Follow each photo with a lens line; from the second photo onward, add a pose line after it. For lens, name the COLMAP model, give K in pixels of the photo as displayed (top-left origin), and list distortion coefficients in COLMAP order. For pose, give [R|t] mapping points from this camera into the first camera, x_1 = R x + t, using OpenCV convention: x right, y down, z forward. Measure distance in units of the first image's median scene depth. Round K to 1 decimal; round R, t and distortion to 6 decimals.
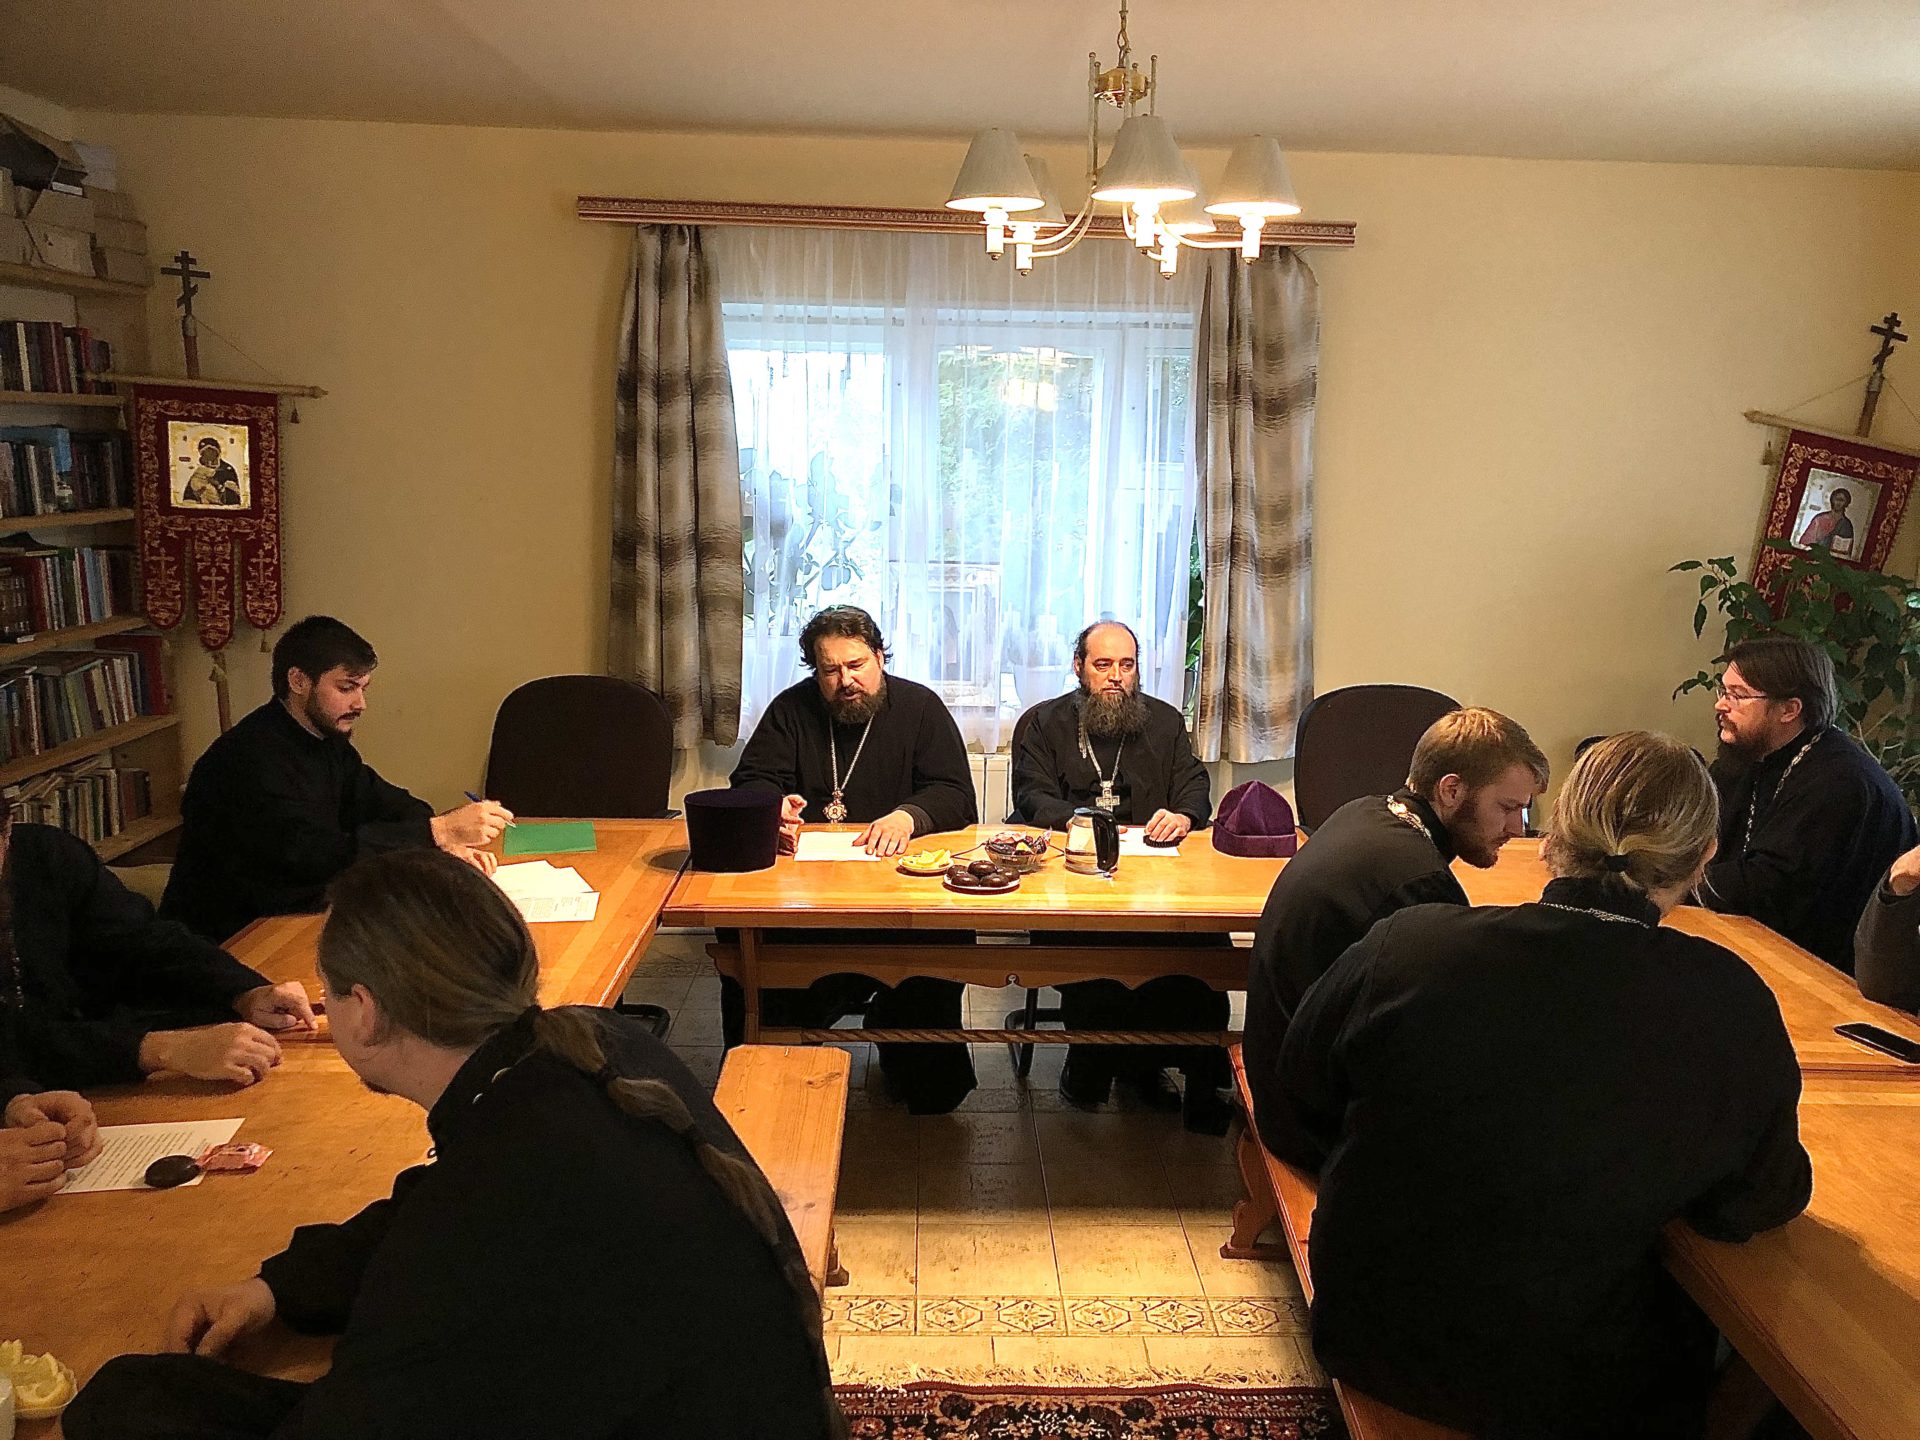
lens RADIAL K [[1617.3, 0, 957.8], [0, 1617.3, 725.1], [0, 0, 1]] dist [-0.008194, -0.002175]
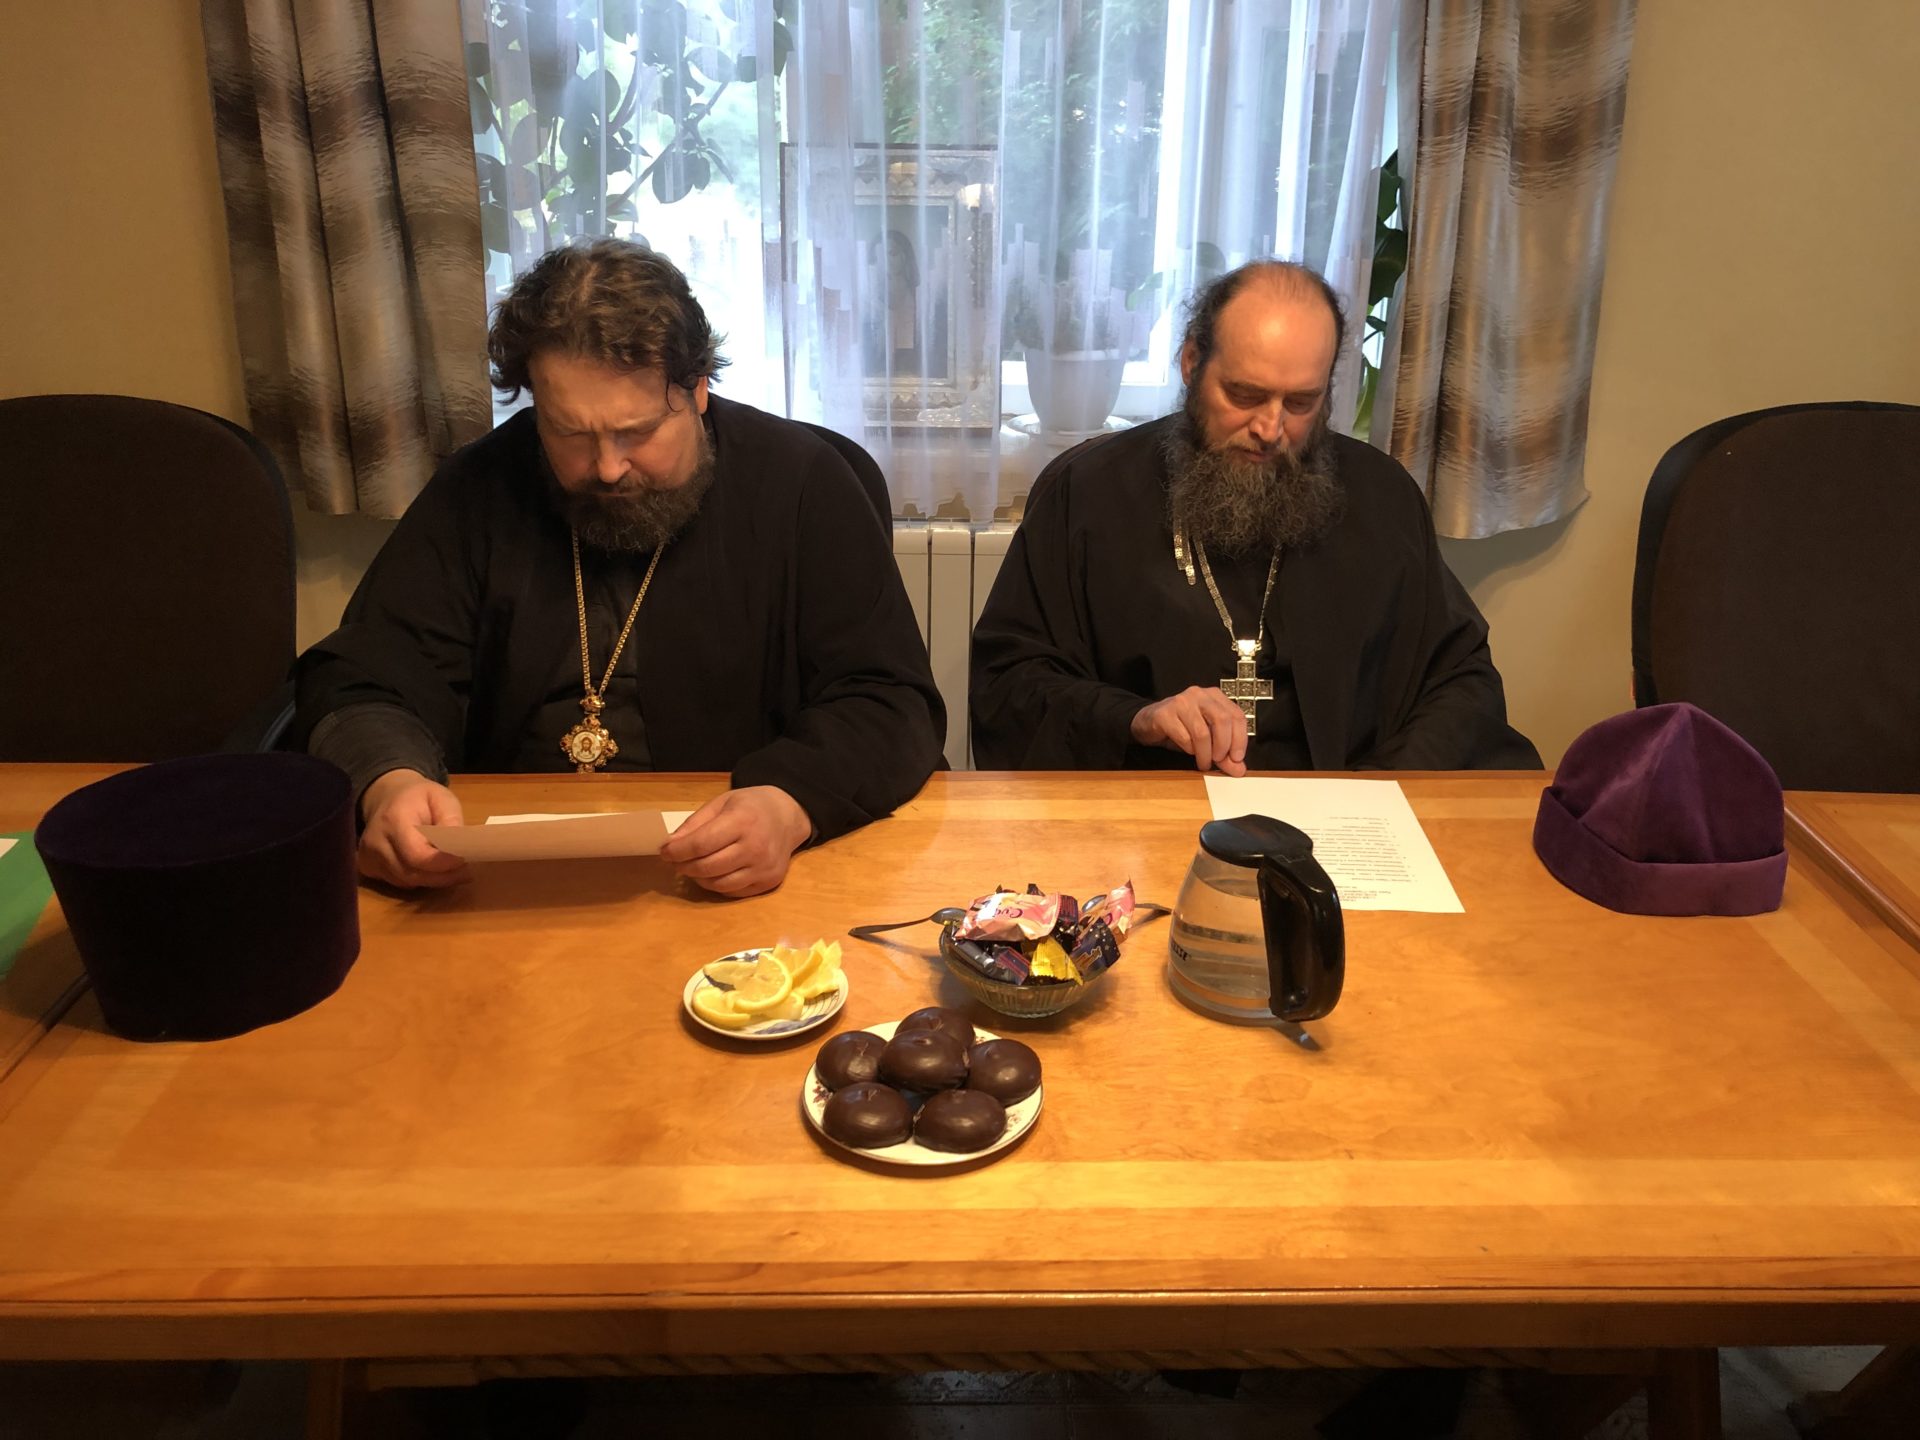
lens RADIAL K [[1617.3, 0, 975.0], [0, 1617.3, 716.3], [0, 0, 1]] dist [-0.008194, -0.002175]
pose [[0.999976, -0.006898, 0.000100, 0.017727], [0.006729, 0.978502, 0.206130, -0.029853], [-0.001520, -0.206124, 0.978525, 0.480355]]
